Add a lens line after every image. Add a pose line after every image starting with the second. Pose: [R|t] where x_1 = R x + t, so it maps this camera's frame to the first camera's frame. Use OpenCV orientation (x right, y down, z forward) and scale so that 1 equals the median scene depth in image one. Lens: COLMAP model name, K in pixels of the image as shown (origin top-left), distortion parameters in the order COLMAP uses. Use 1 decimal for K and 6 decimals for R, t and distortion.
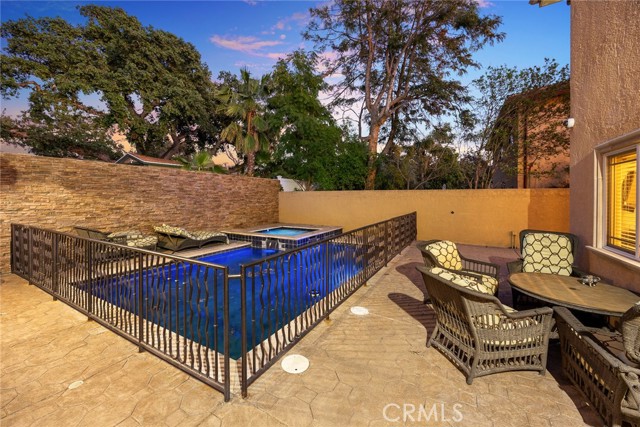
lens RADIAL K [[251.2, 0, 320.0], [0, 251.2, 213.5], [0, 0, 1]] dist [-0.000353, -0.000002]
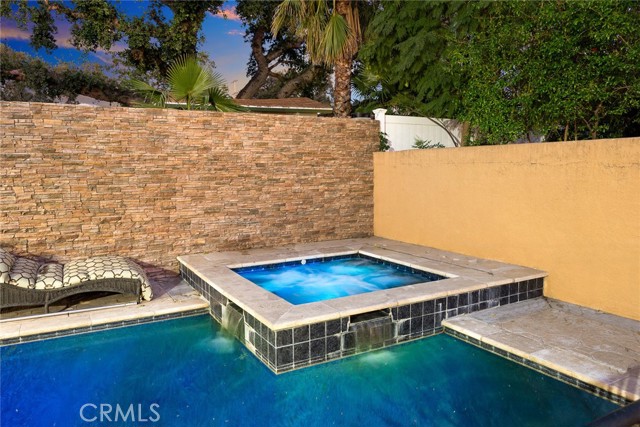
lens RADIAL K [[472.8, 0, 320.0], [0, 472.8, 213.5], [0, 0, 1]] dist [0.002823, 0.001279]
pose [[0.854470, 0.041180, -0.517866, 0.174768], [-0.021435, 0.998799, 0.044056, -0.035782], [0.519058, -0.026544, 0.854326, 0.505648]]
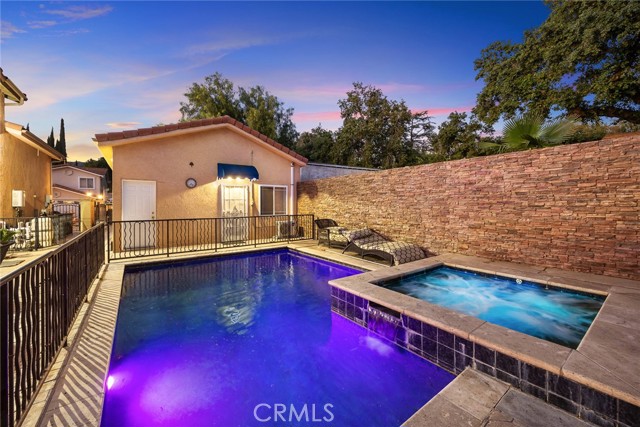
lens RADIAL K [[254.1, 0, 323.6], [0, 254.1, 207.4], [0, 0, 1]] dist [-0.001747, -0.000247]
pose [[-0.413385, 0.014771, -0.910436, 0.303654], [-0.050510, 0.997957, 0.039125, -0.052512], [0.909154, 0.062159, -0.411795, 0.997891]]
